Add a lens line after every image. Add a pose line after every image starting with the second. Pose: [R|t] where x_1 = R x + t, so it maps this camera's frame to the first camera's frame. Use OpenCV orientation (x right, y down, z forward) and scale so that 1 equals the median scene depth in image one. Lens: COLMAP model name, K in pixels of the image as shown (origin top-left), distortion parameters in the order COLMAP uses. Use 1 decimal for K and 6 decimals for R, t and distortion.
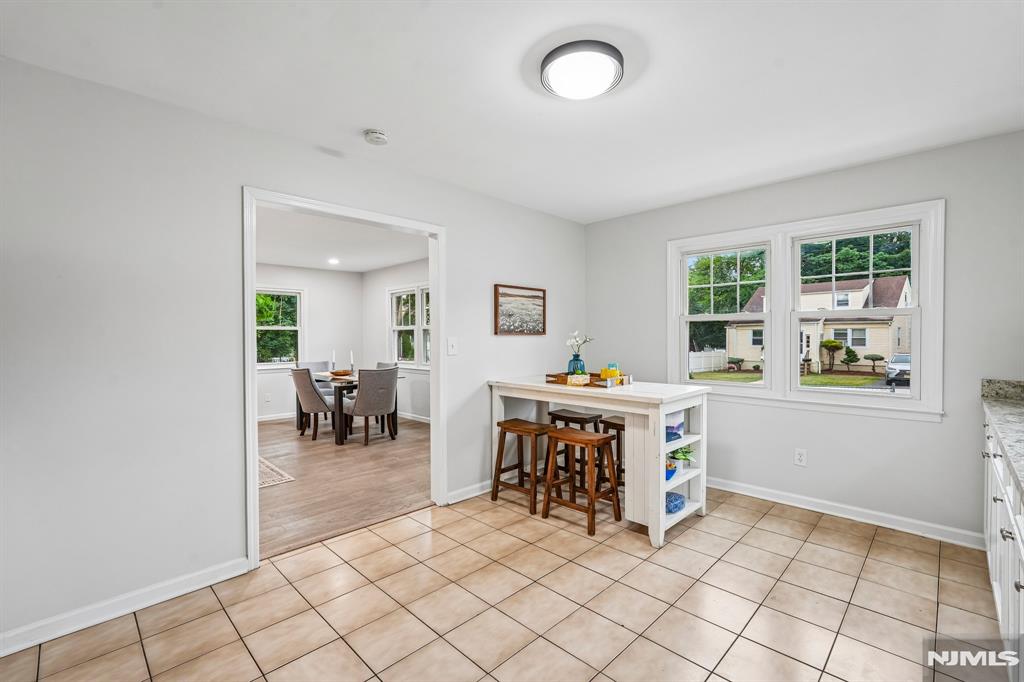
lens RADIAL K [[449.0, 0, 513.1], [0, 449.0, 339.1], [0, 0, 1]] dist [-0.003691, 0.000515]
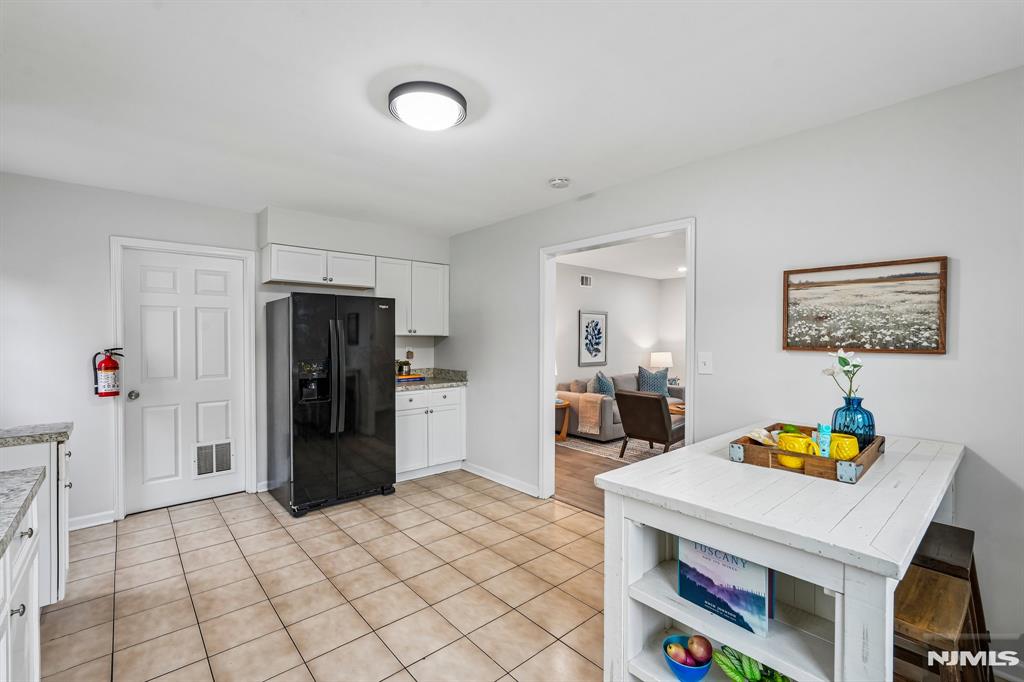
lens RADIAL K [[449.0, 0, 515.4], [0, 449.0, 340.7], [0, 0, 1]] dist [-0.003691, 0.000515]
pose [[-0.063058, 0.011588, -0.997943, 0.619452], [-0.012714, 0.999842, 0.012413, -0.026724], [0.997929, 0.013470, -0.062901, 0.657383]]
